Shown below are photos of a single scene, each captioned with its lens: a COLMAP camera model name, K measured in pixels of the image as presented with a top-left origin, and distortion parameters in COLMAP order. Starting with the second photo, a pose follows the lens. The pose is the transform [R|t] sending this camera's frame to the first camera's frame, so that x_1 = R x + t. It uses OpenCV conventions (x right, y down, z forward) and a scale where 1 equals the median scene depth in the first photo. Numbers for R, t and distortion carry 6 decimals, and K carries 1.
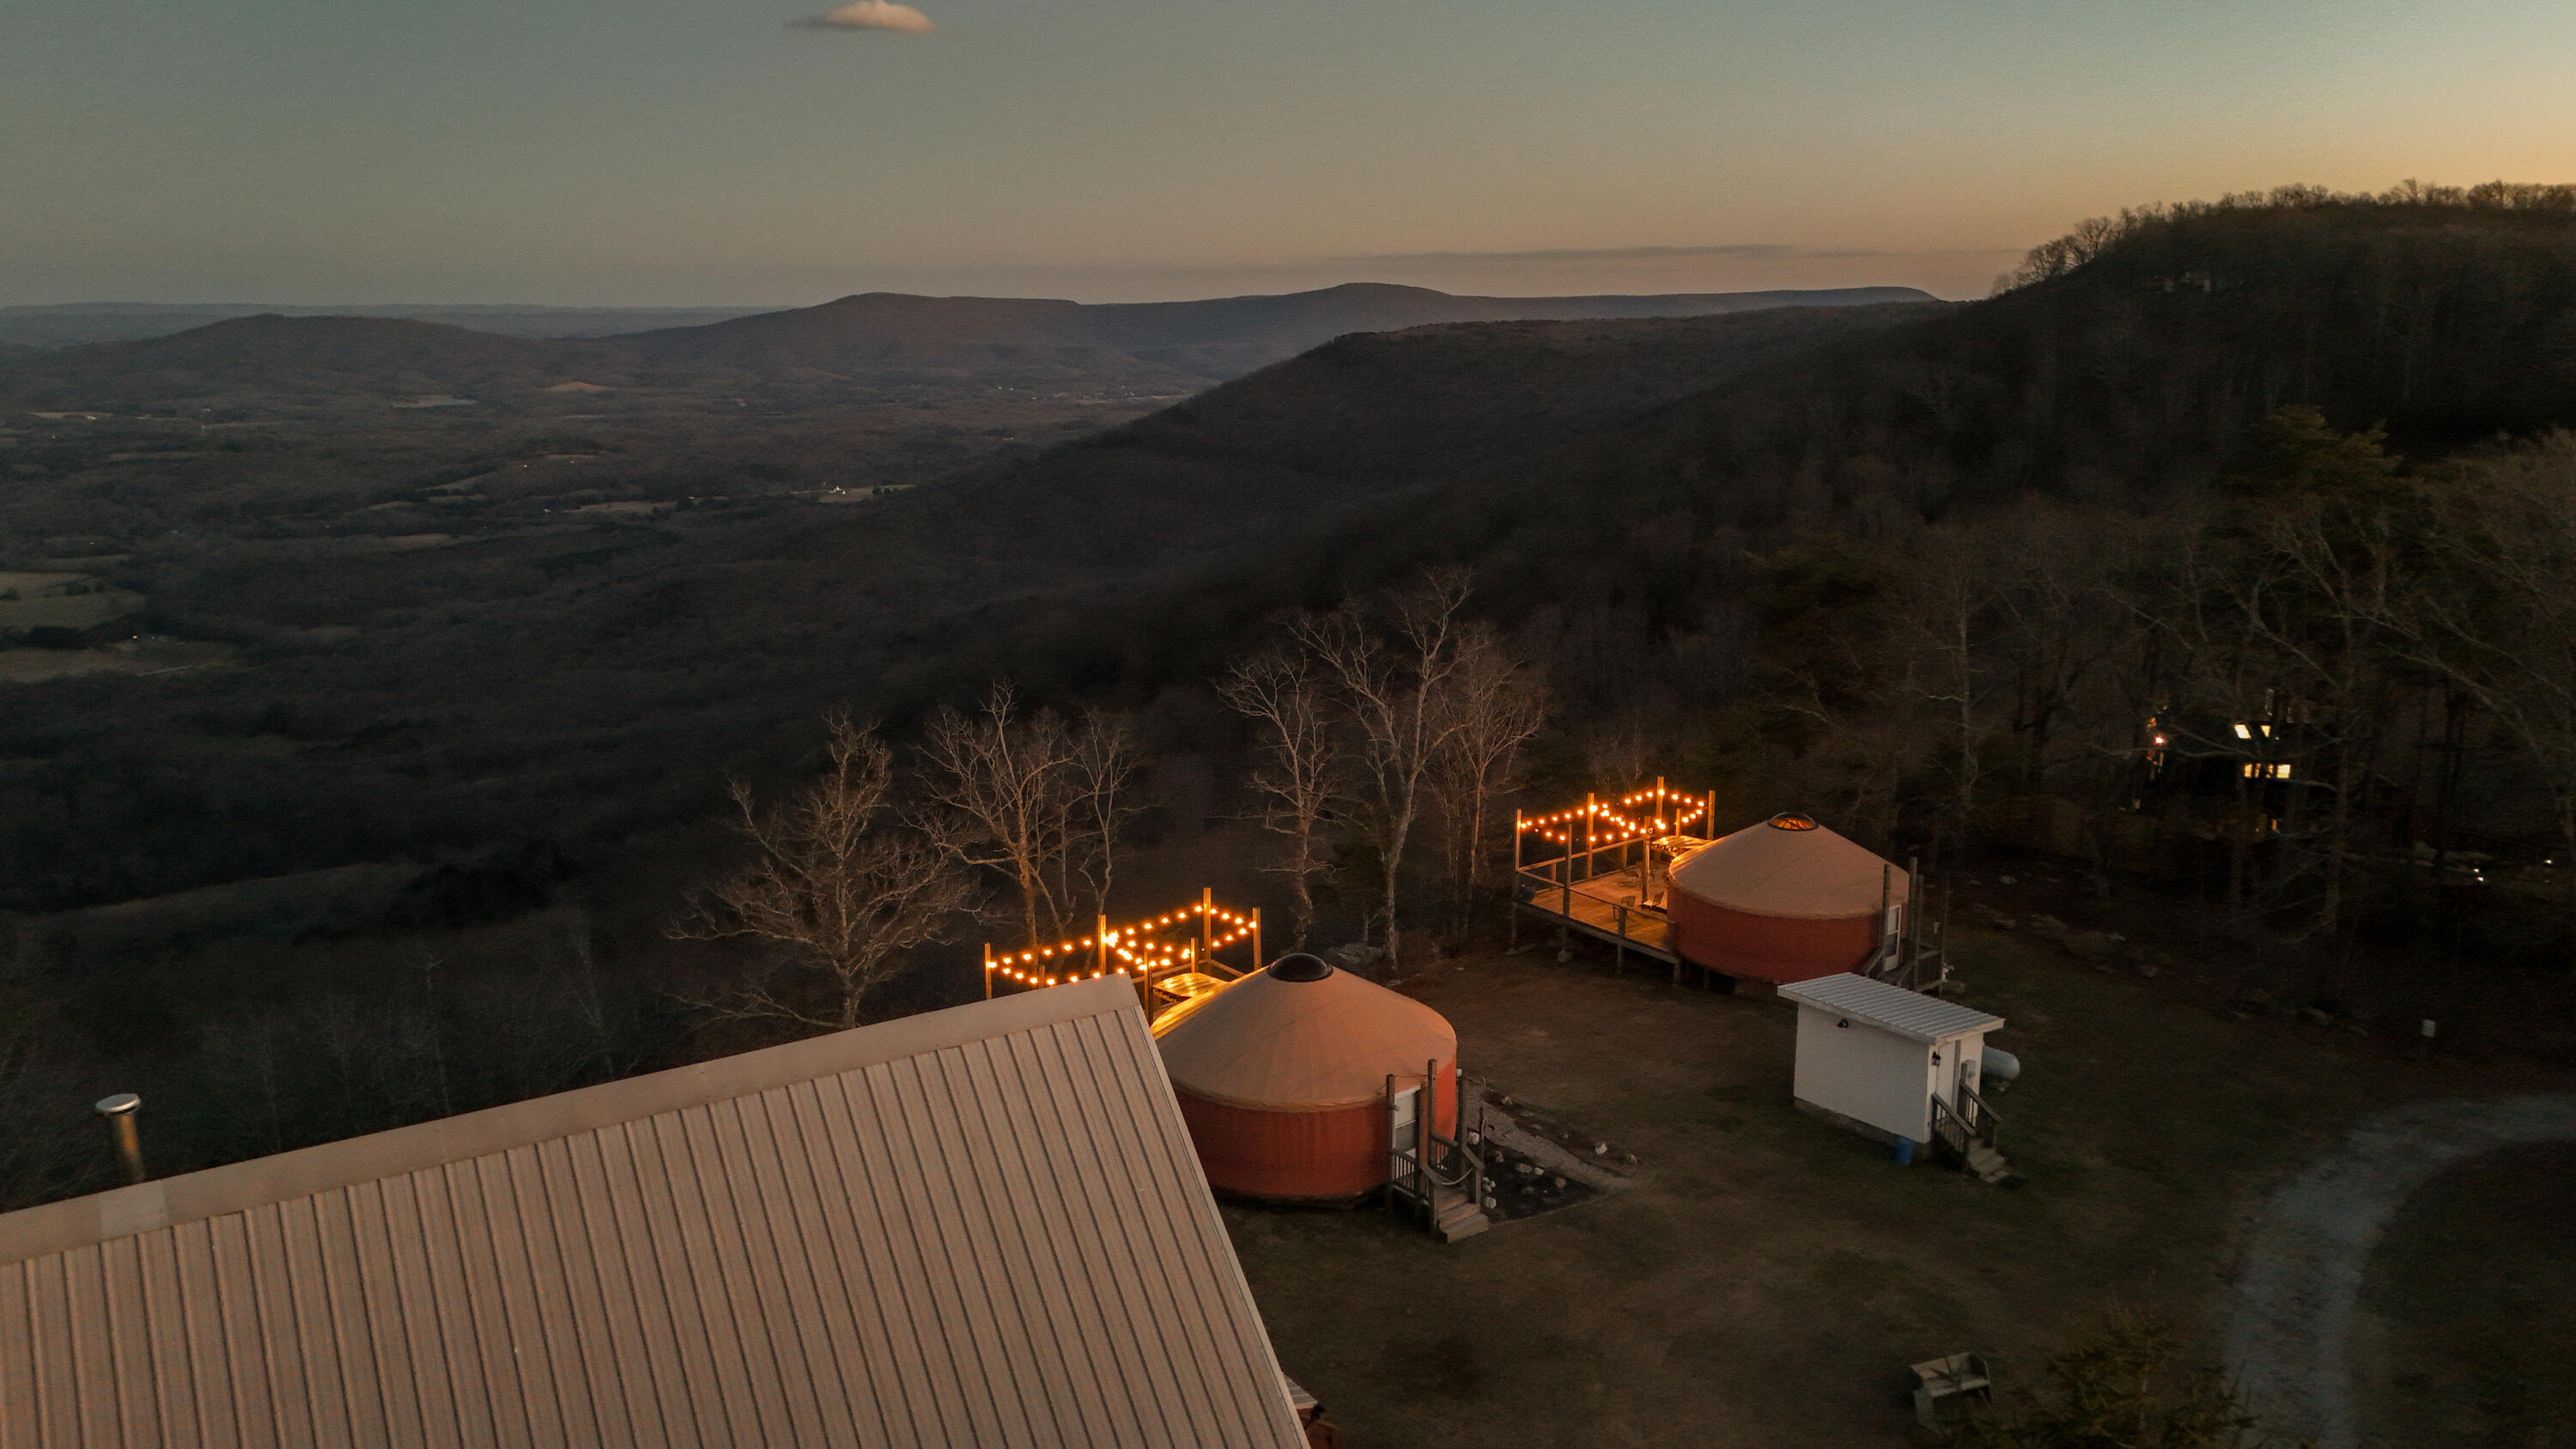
lens RADIAL K [[1882.2, 0, 1286.9], [0, 1882.2, 725.8], [0, 0, 1]] dist [0.086205, -0.083999]
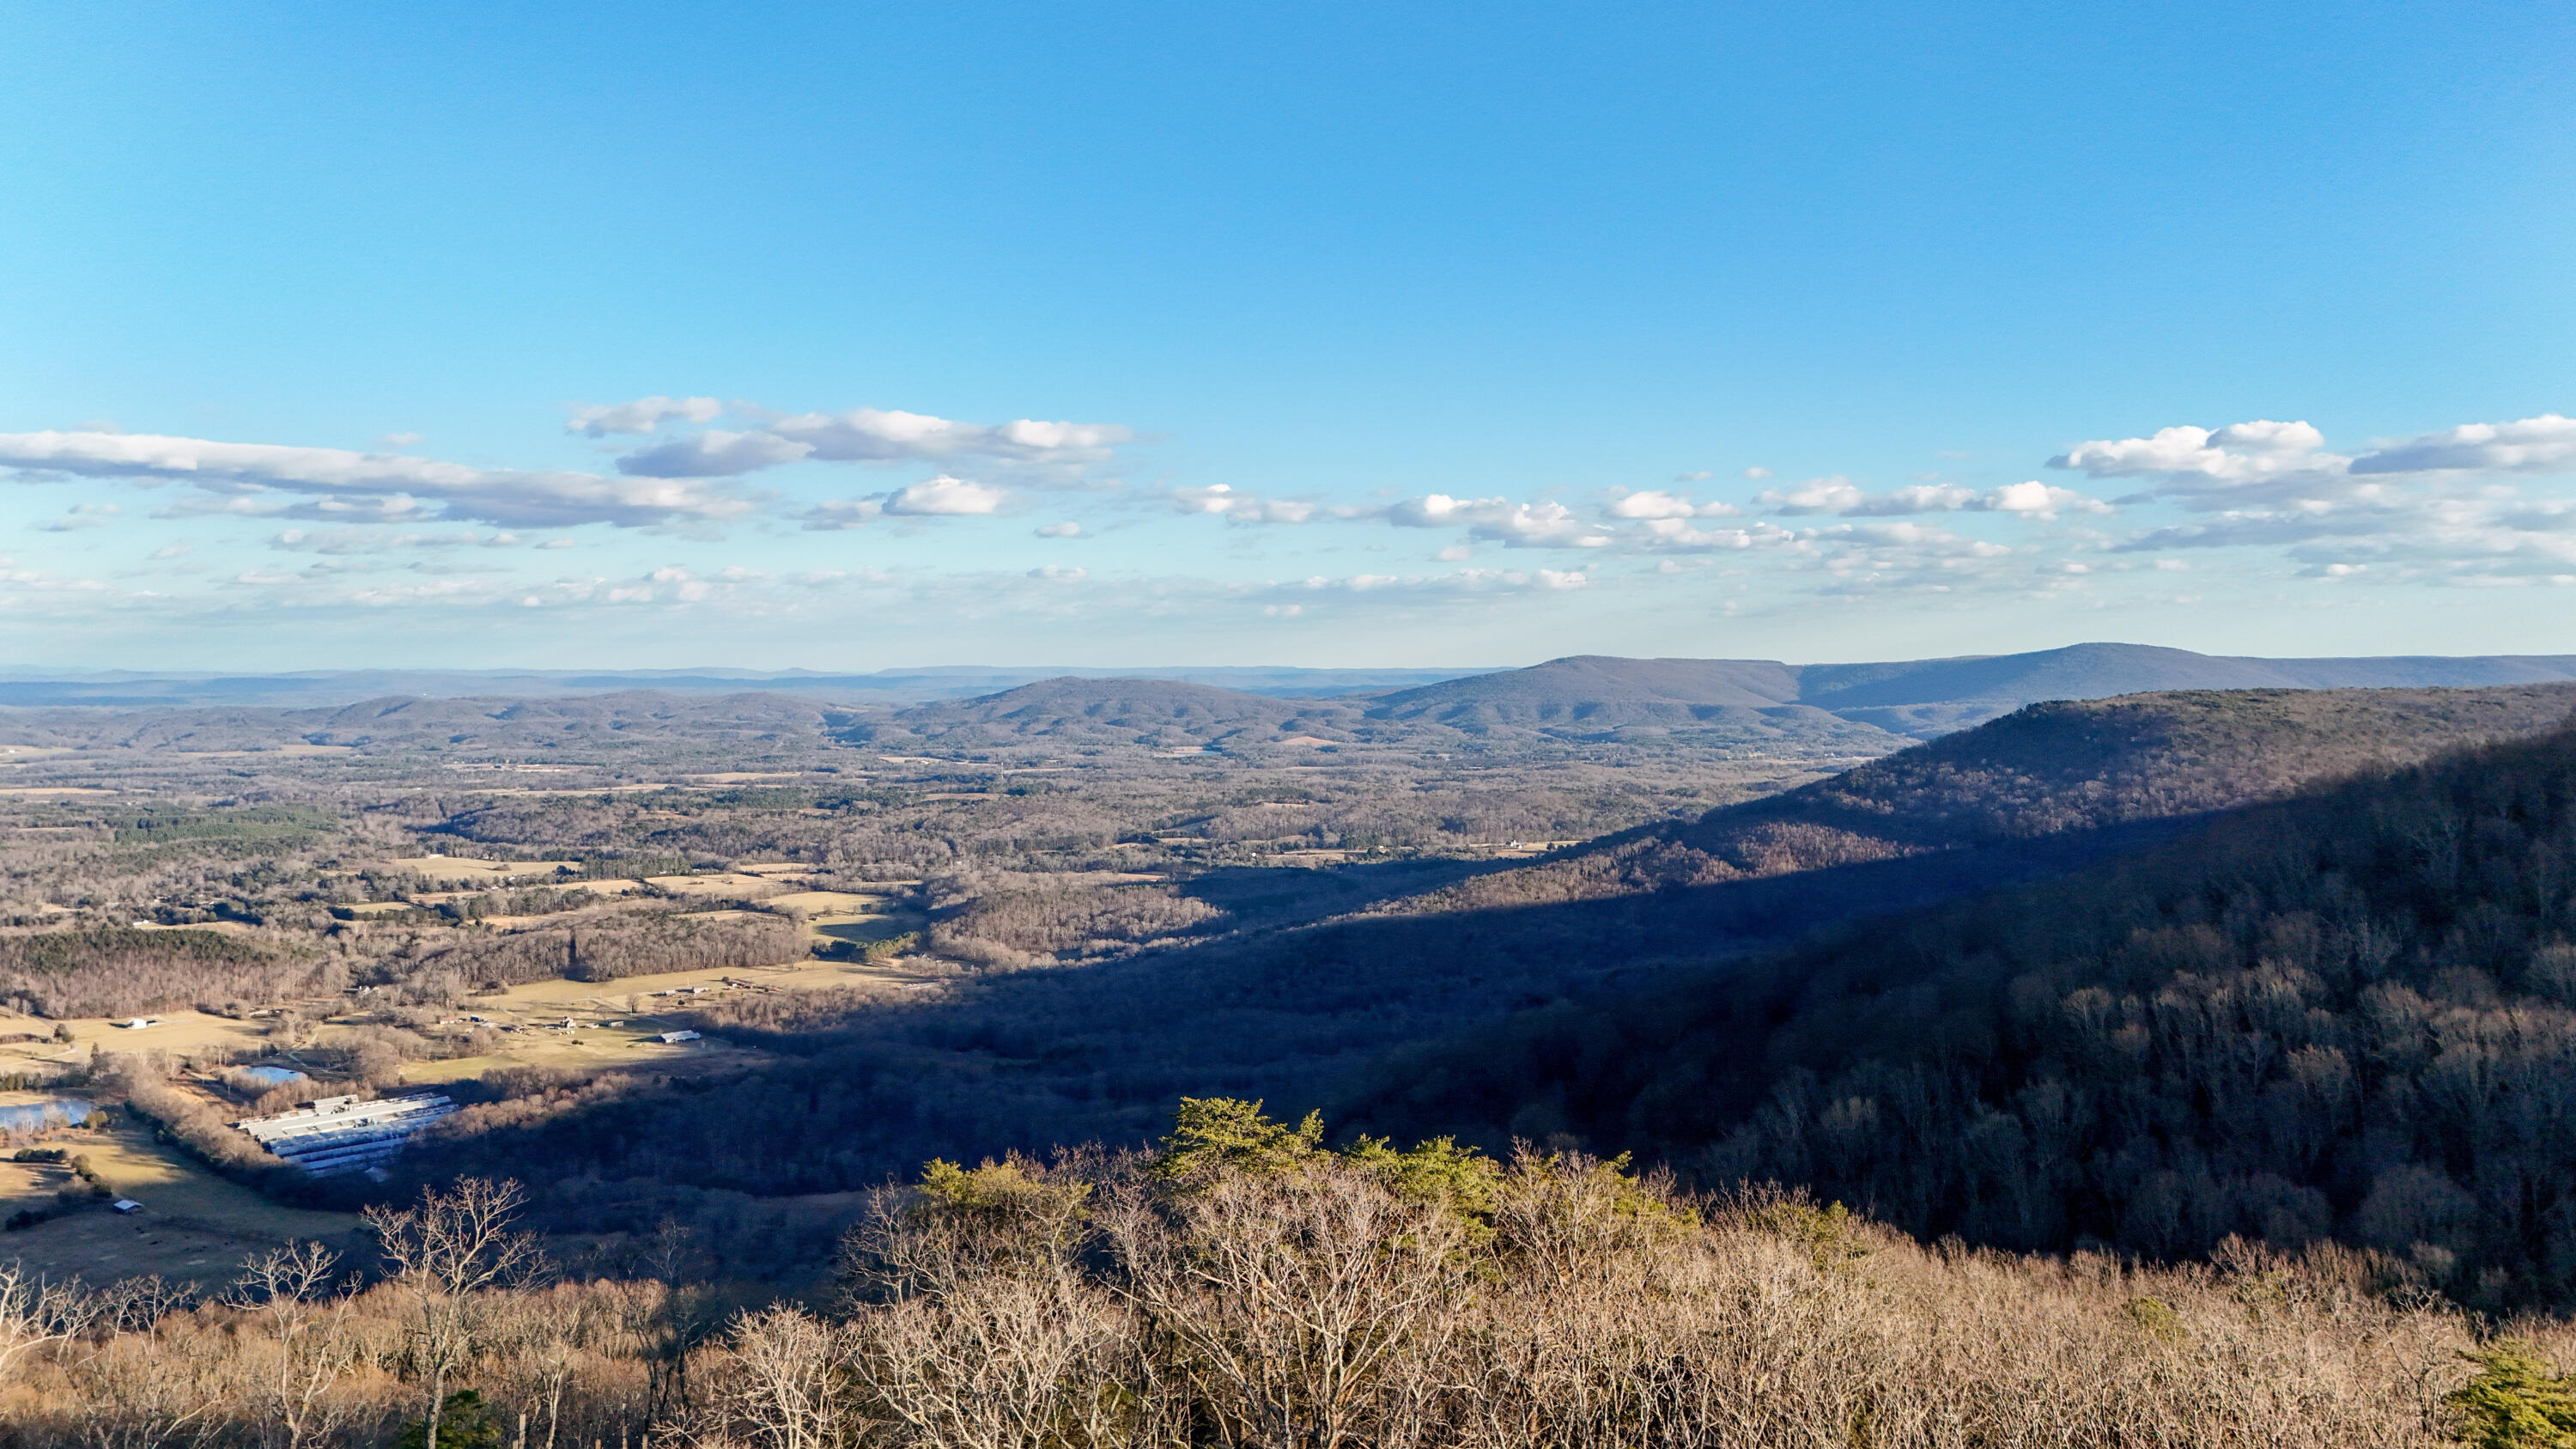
lens RADIAL K [[1882.2, 0, 1289.4], [0, 1882.2, 724.5], [0, 0, 1]] dist [0.086205, -0.083999]
pose [[0.933104, 0.014394, -0.359319, 0.995241], [-0.080883, 0.981997, -0.170704, -0.207544], [0.350393, 0.188347, 0.917469, 0.080587]]
